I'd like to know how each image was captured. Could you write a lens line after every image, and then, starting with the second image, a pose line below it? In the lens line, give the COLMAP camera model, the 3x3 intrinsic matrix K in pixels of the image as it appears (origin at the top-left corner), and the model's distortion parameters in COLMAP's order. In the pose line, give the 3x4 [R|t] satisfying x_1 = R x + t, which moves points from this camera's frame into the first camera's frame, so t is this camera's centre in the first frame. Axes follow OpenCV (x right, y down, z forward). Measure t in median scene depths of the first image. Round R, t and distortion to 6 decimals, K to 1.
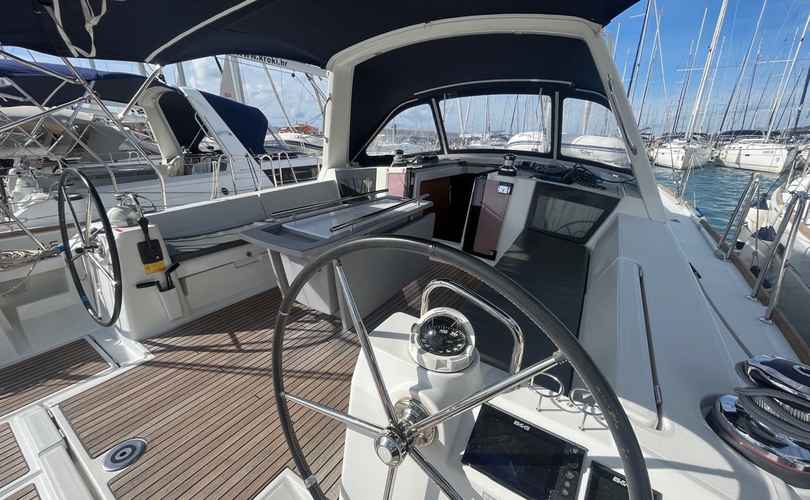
lens RADIAL K [[328.6, 0, 403.4], [0, 328.6, 251.5], [0, 0, 1]] dist [0.000930, 0.000009]
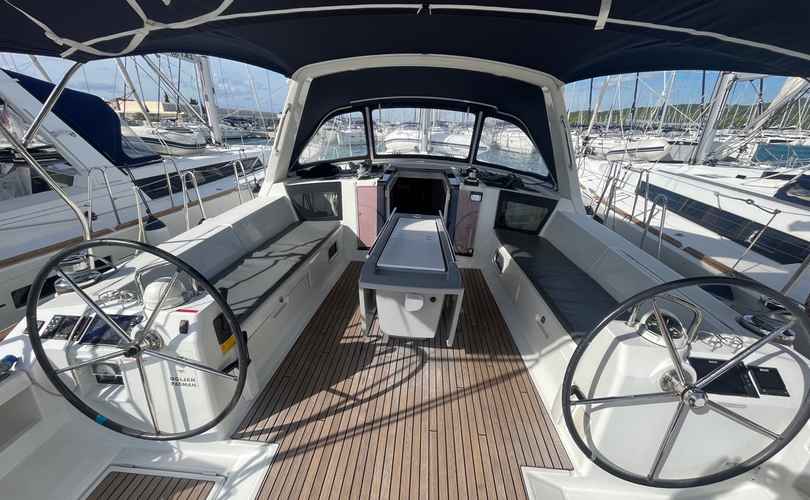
lens RADIAL K [[331.3, 0, 400.9], [0, 331.3, 242.7], [0, 0, 1]] dist [0.022774, 0.000066]
pose [[0.875566, -0.149298, 0.459451, -0.470597], [0.137736, 0.988722, 0.058804, -0.122552], [-0.463048, 0.011796, 0.886255, 0.044406]]
